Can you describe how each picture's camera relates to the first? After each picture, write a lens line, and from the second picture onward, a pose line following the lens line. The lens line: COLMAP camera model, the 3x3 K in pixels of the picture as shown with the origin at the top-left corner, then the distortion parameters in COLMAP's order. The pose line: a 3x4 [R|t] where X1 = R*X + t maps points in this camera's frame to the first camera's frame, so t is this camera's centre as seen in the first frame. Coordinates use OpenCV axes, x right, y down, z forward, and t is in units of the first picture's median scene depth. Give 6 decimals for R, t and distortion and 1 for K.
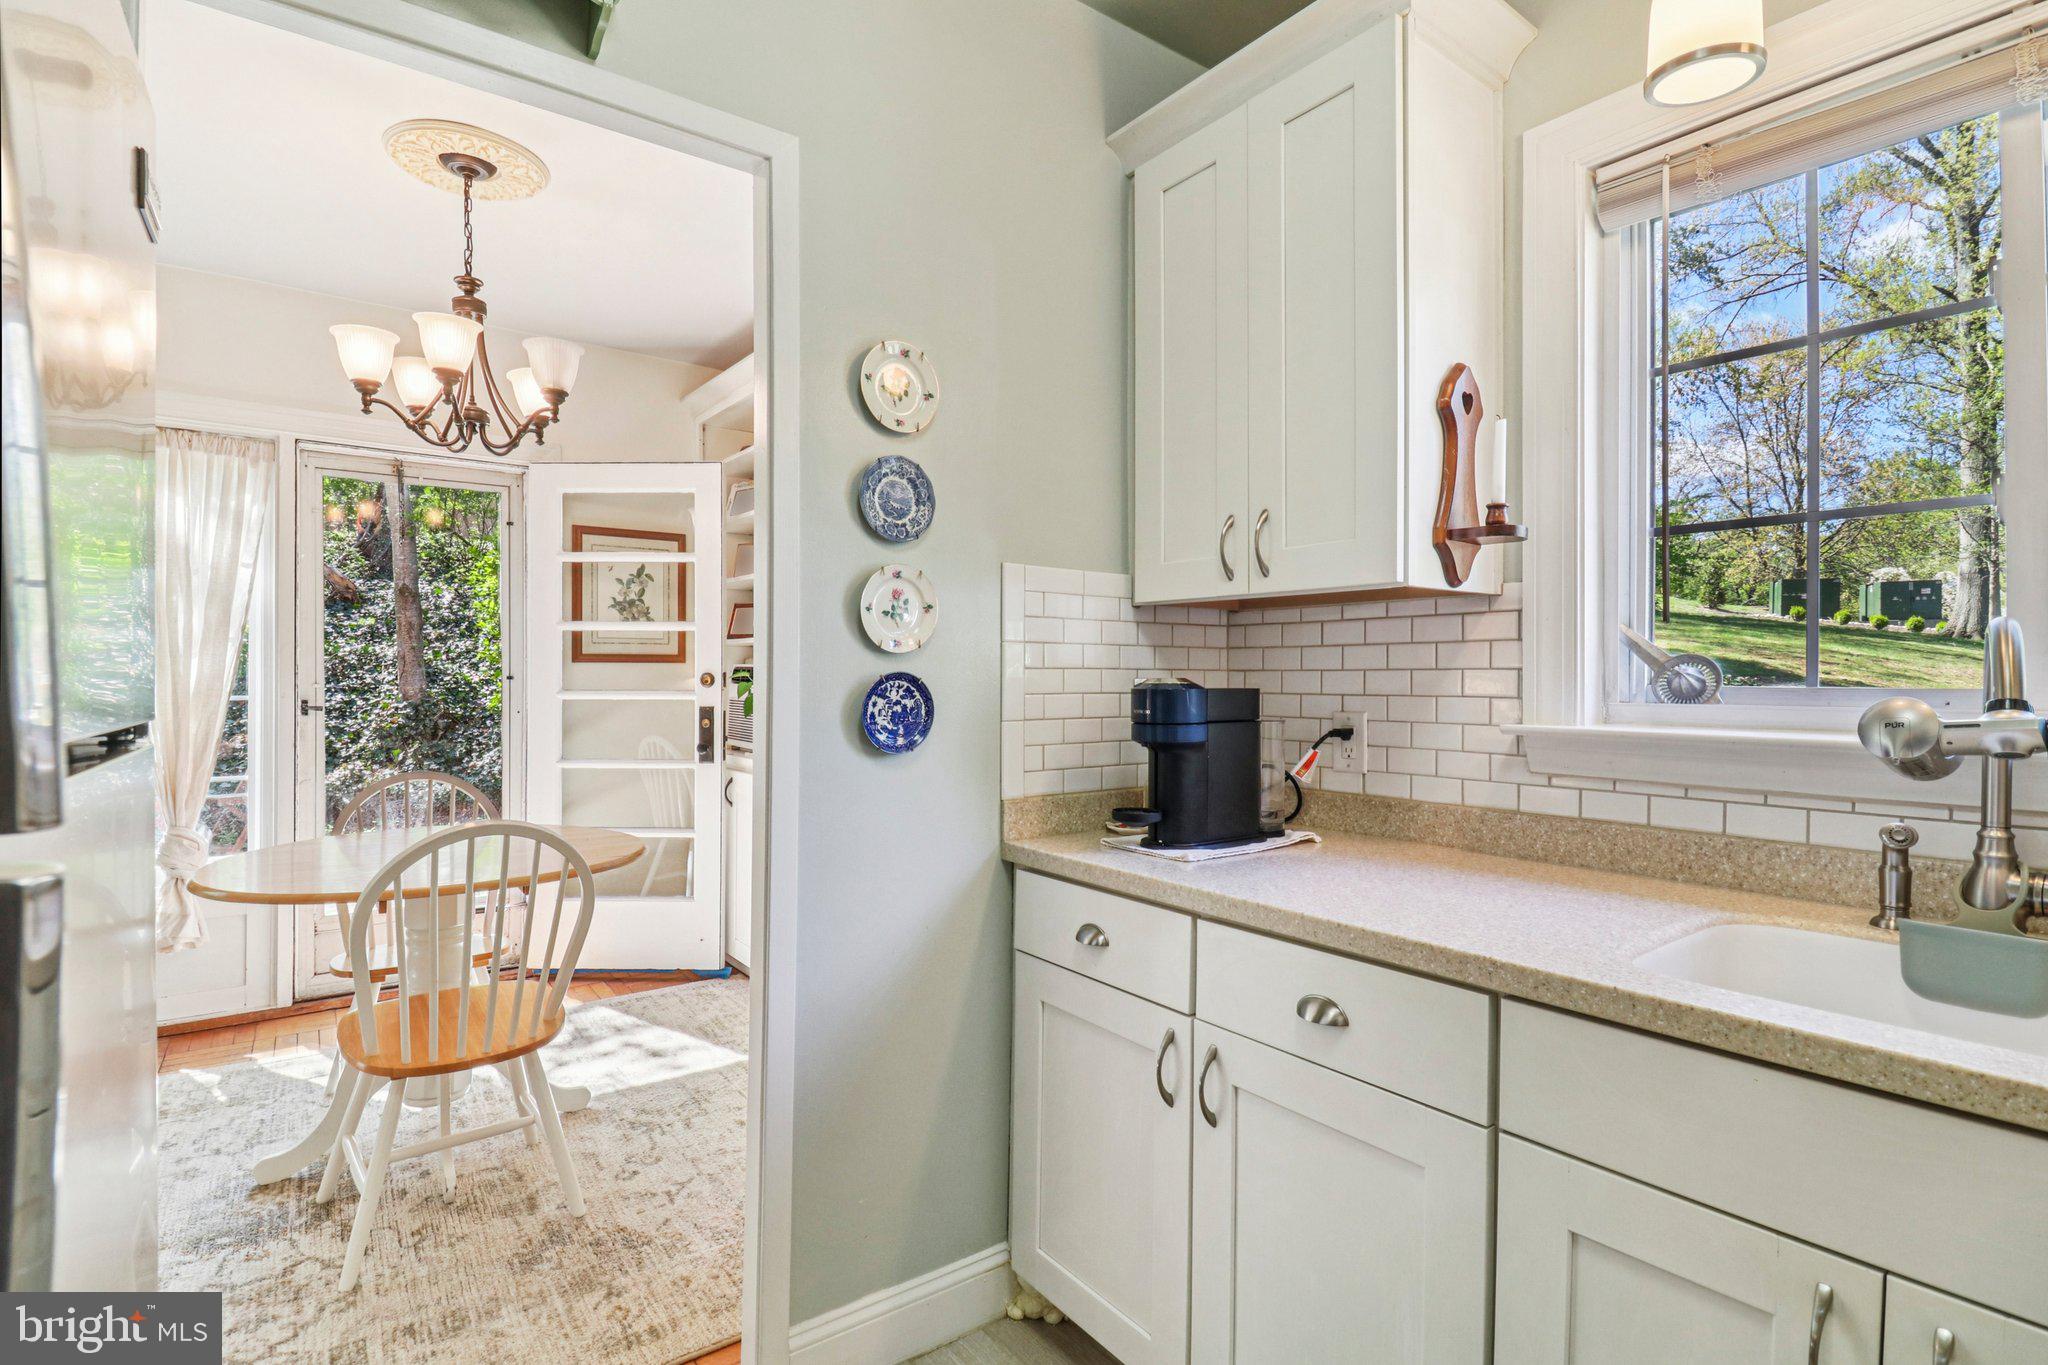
lens RADIAL K [[962.2, 0, 1020.0], [0, 962.2, 678.0], [0, 0, 1]] dist [-0.004379, -0.009482]
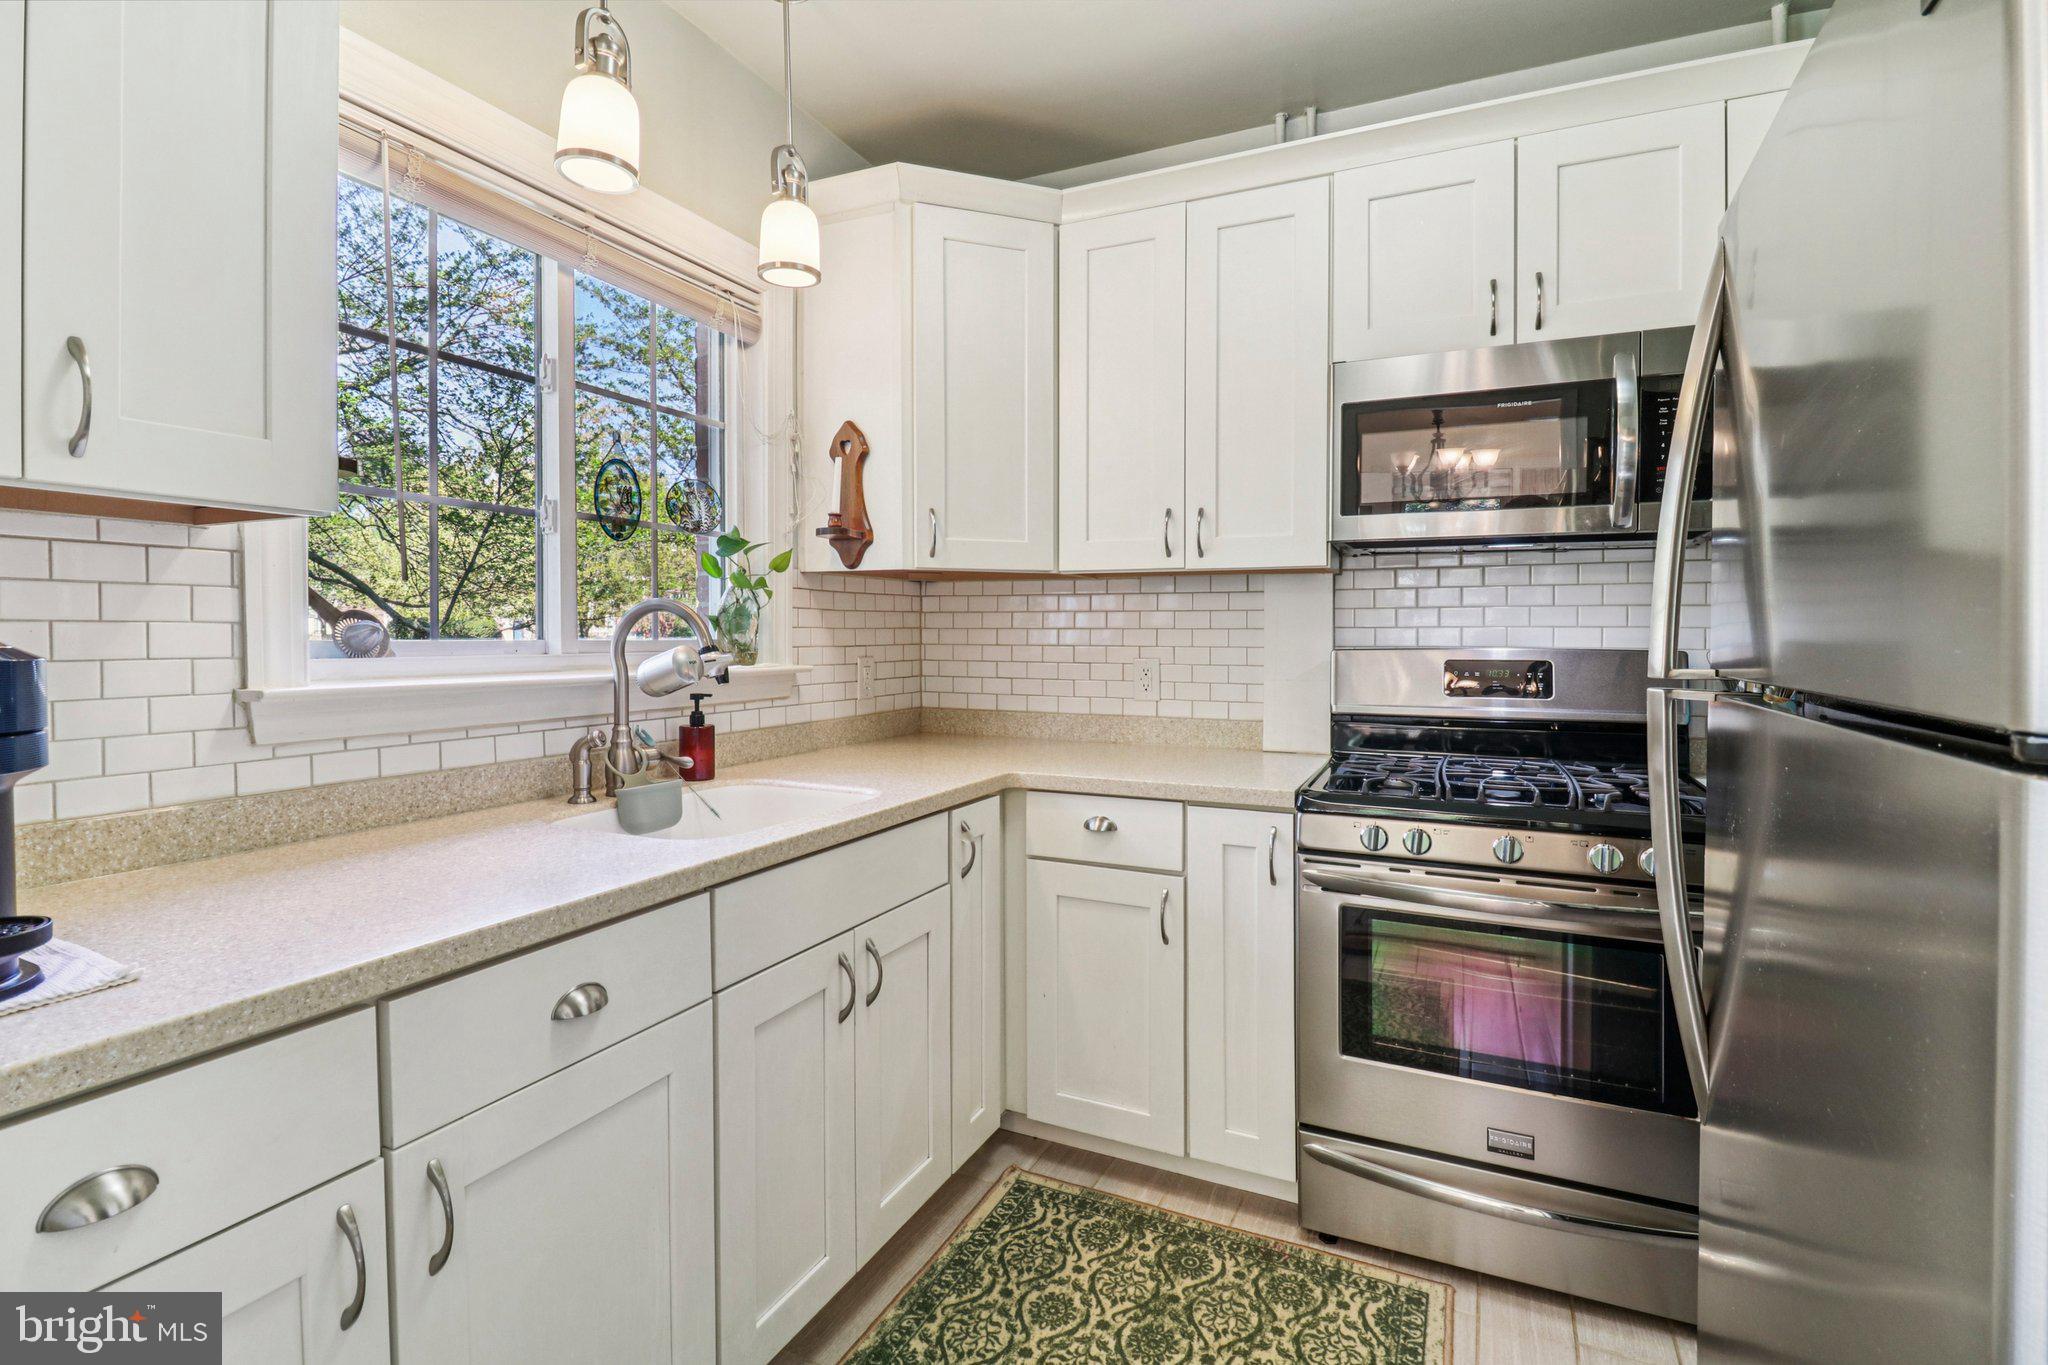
lens RADIAL K [[962.2, 0, 1010.3], [0, 962.2, 652.8], [0, 0, 1]] dist [-0.004379, -0.009482]
pose [[-0.463111, -0.022373, 0.886018, -0.354591], [-0.003575, 0.999720, 0.023375, -0.003245], [-0.886293, 0.007658, -0.463062, 0.556338]]
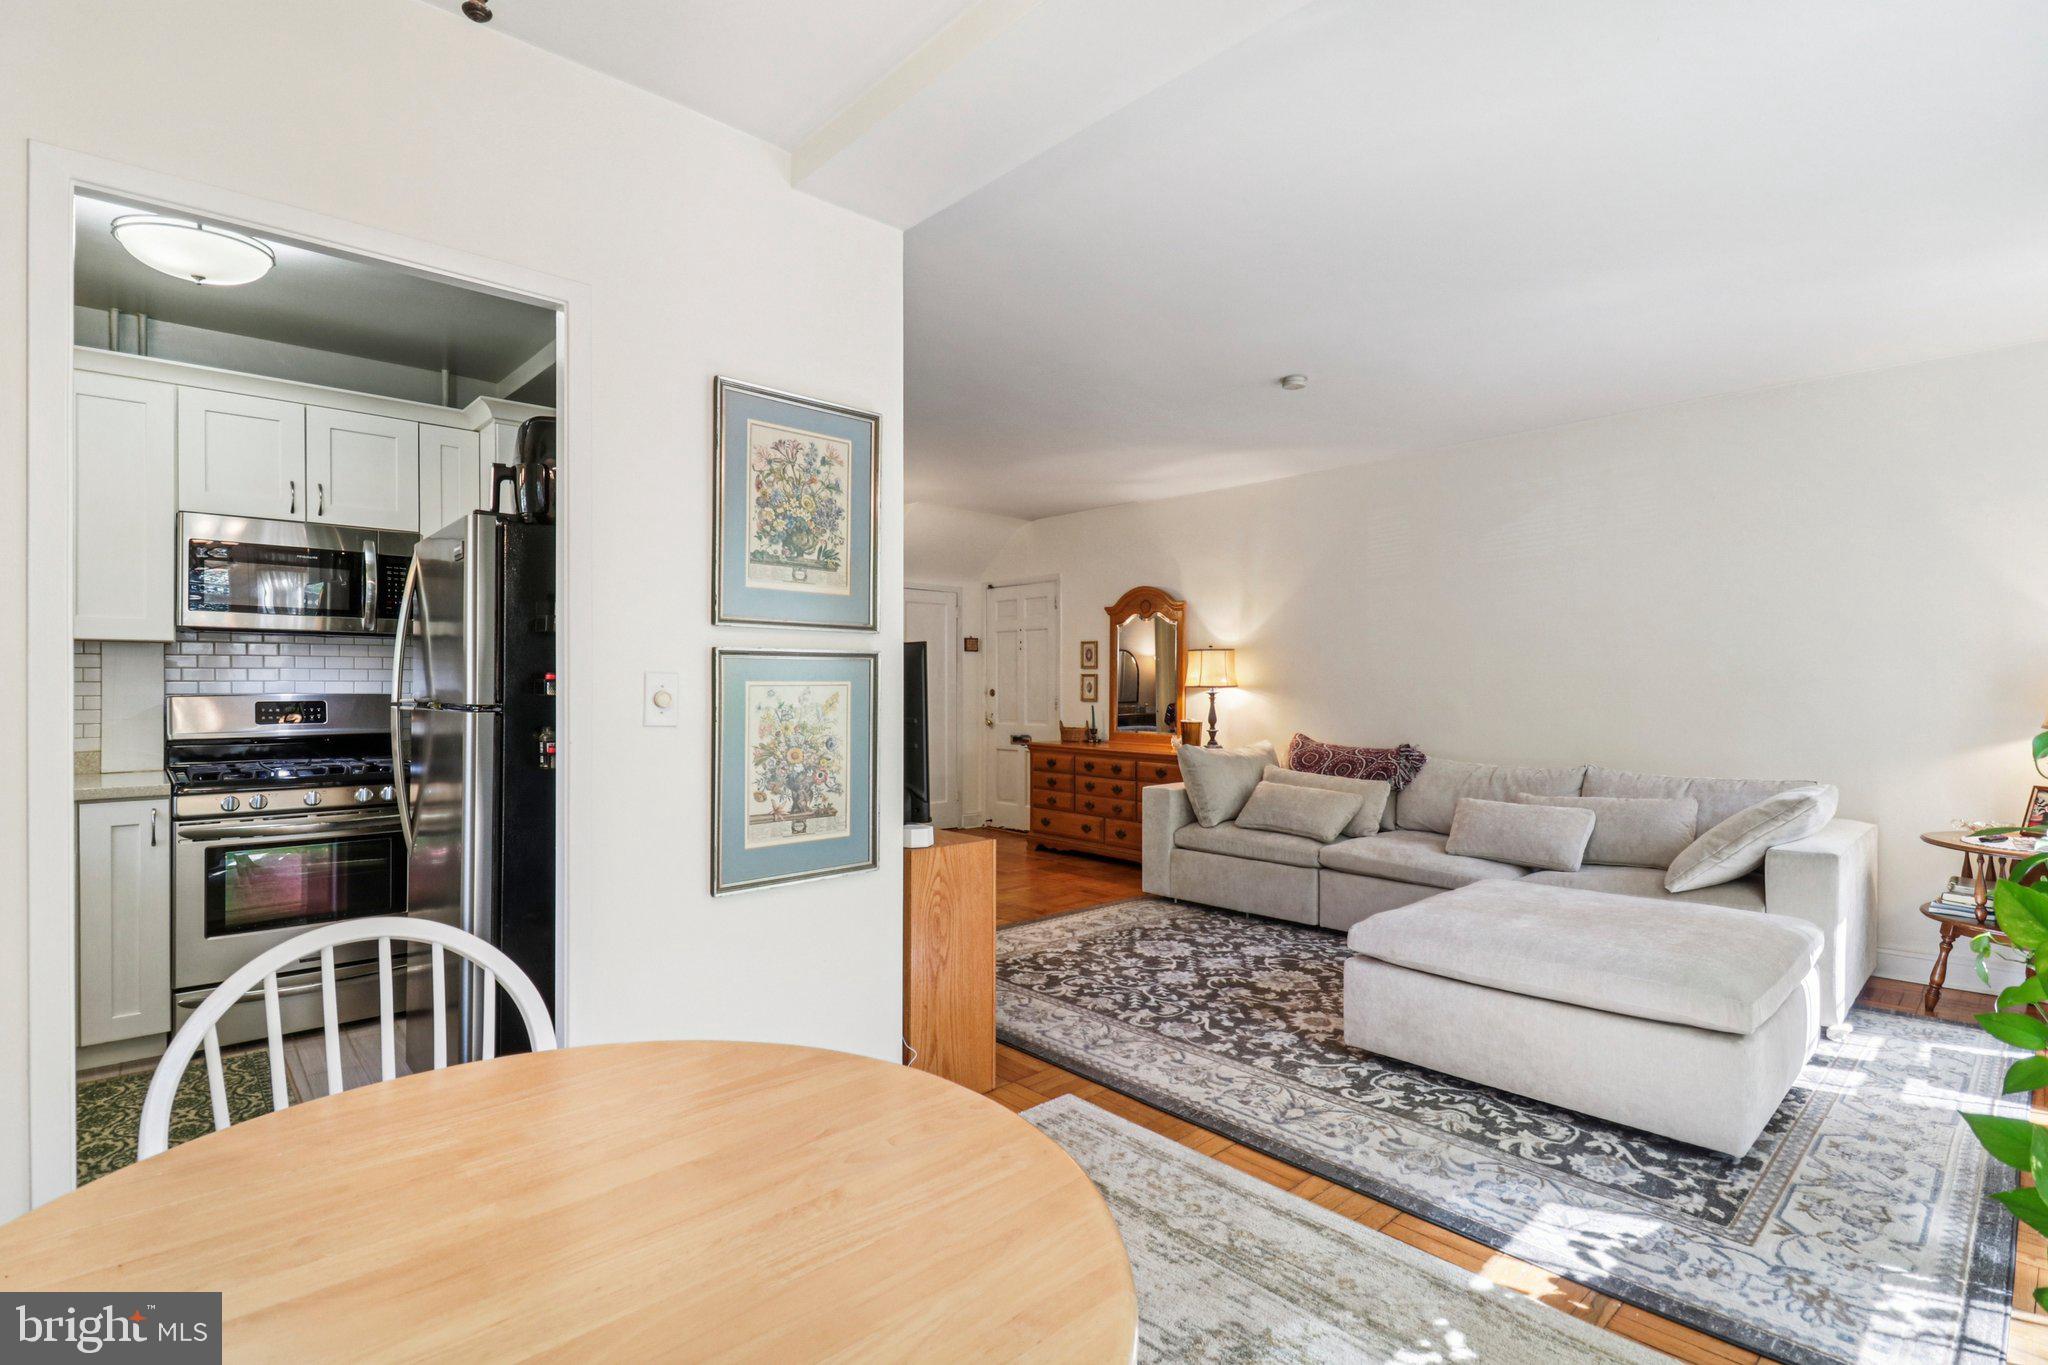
lens RADIAL K [[962.2, 0, 1013.2], [0, 962.2, 680.0], [0, 0, 1]] dist [-0.004379, -0.009482]
pose [[-0.995053, -0.005513, -0.099197, -0.762620], [-0.005182, 0.999980, -0.003592, -0.011012], [0.099214, -0.003060, -0.995061, 1.376290]]
